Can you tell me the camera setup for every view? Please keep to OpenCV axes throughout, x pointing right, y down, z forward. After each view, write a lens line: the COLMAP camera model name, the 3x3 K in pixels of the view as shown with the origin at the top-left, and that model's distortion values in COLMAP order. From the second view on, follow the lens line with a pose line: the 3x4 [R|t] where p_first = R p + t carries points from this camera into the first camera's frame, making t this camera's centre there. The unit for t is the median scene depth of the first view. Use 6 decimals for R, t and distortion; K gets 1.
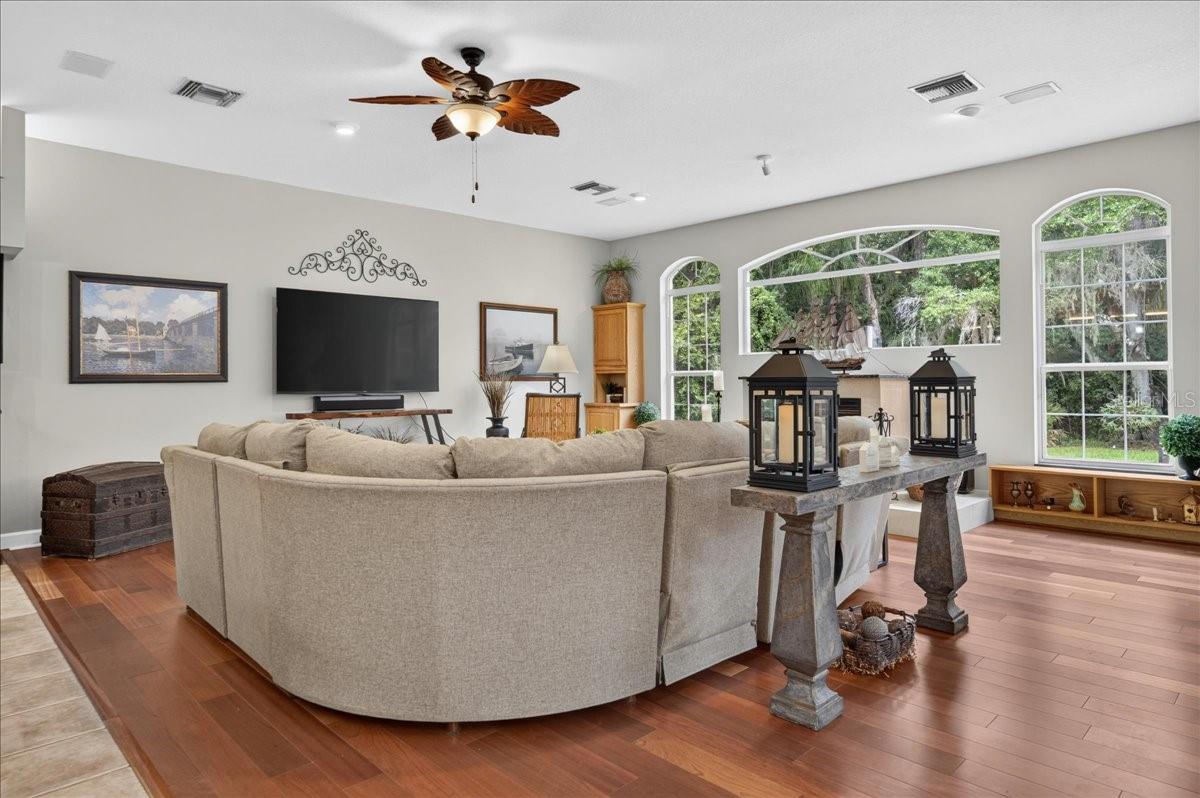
lens RADIAL K [[727.0, 0, 603.8], [0, 727.0, 376.5], [0, 0, 1]] dist [0.017072, -0.000789]
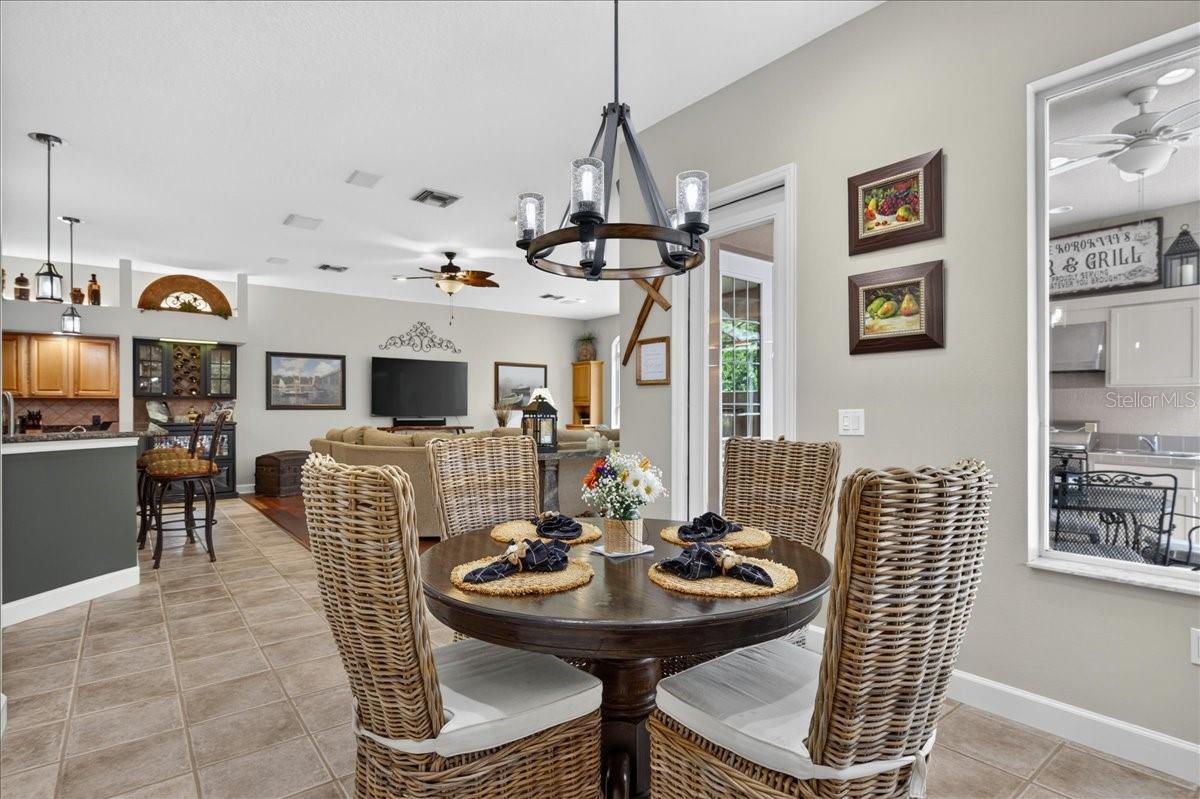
lens RADIAL K [[622.9, 0, 617.2], [0, 622.9, 412.7], [0, 0, 1]] dist [0.007089, 0.001121]
pose [[0.995870, 0.007130, -0.090510, 0.258658], [-0.006143, 0.999919, 0.011175, -0.005244], [0.090582, -0.010573, 0.995833, -0.420676]]
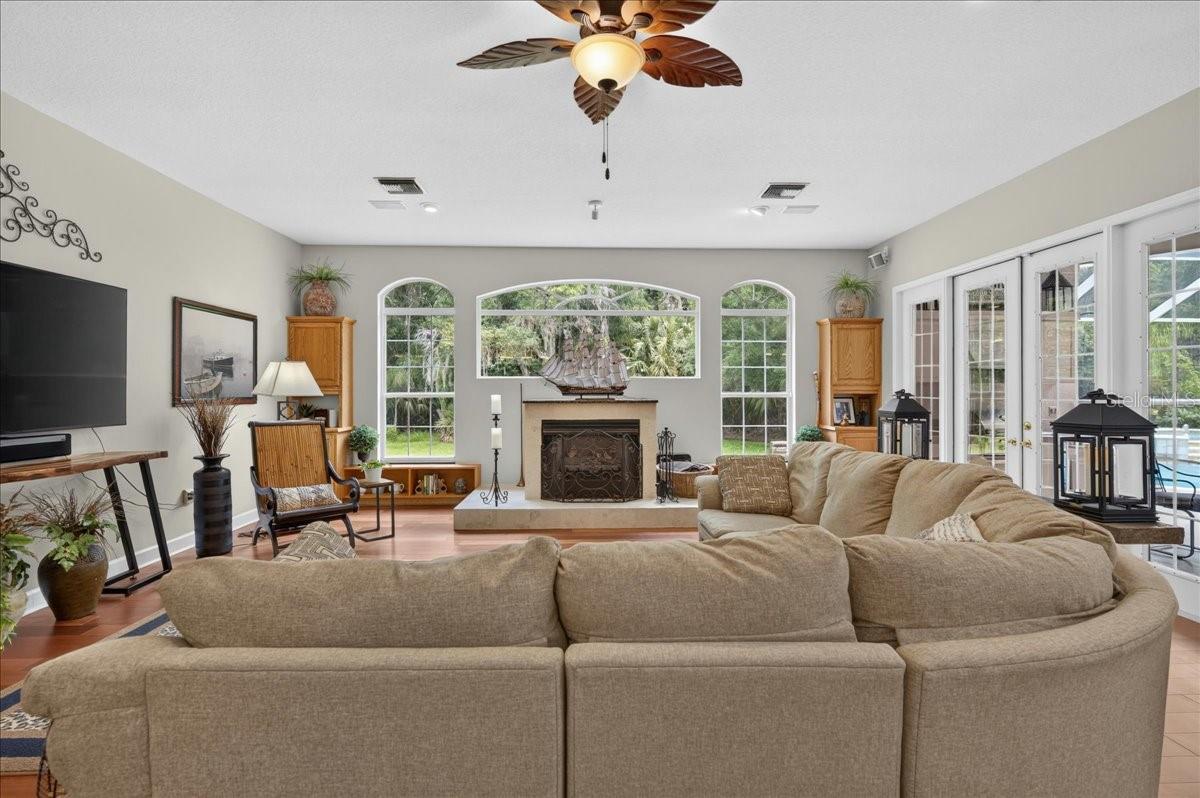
lens RADIAL K [[565.8, 0, 603.3], [0, 565.8, 390.0], [0, 0, 1]] dist [0.003652, -0.000306]
pose [[0.671609, 0.006471, 0.740877, -0.330401], [-0.008594, 0.999963, -0.000944, -0.015143], [-0.740856, -0.005734, 0.671640, 0.343796]]
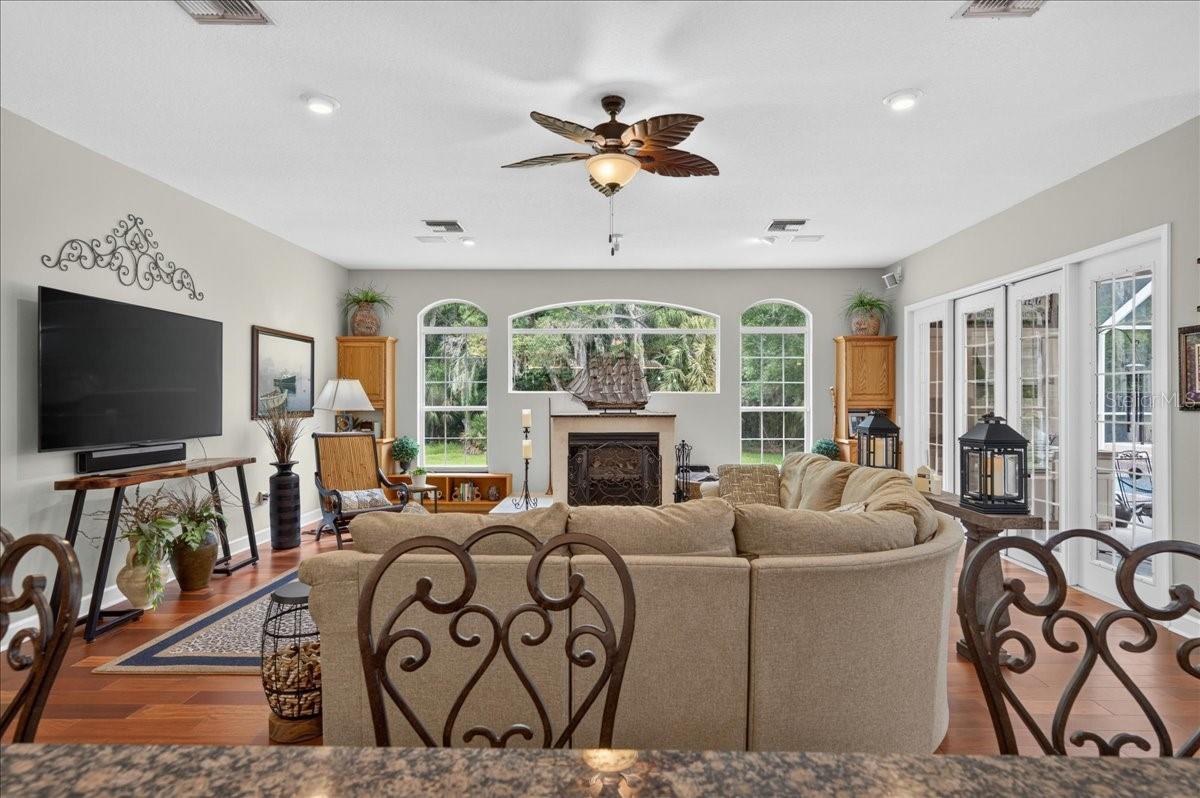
lens RADIAL K [[622.9, 0, 609.0], [0, 622.9, 400.9], [0, 0, 1]] dist [0.007089, 0.001121]
pose [[0.708303, 0.004898, 0.705892, -0.425599], [-0.010577, 0.999937, 0.003674, -0.025355], [-0.705829, -0.010068, 0.708310, 0.226576]]
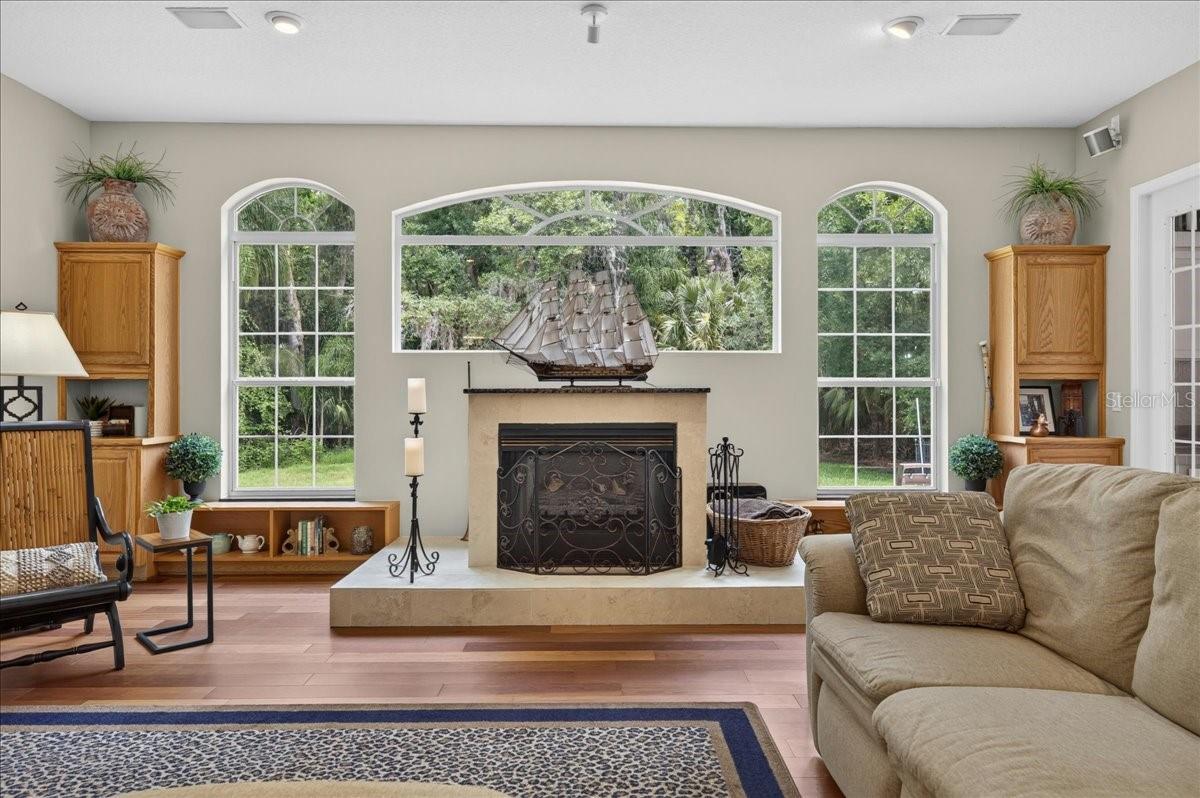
lens RADIAL K [[775.0, 0, 605.1], [0, 775.0, 390.3], [0, 0, 1]] dist [0.006163, -0.000972]
pose [[0.685377, 0.008939, 0.728134, -0.181630], [-0.009408, 0.999950, -0.003420, 0.002387], [-0.728128, -0.004506, 0.685426, 0.469130]]
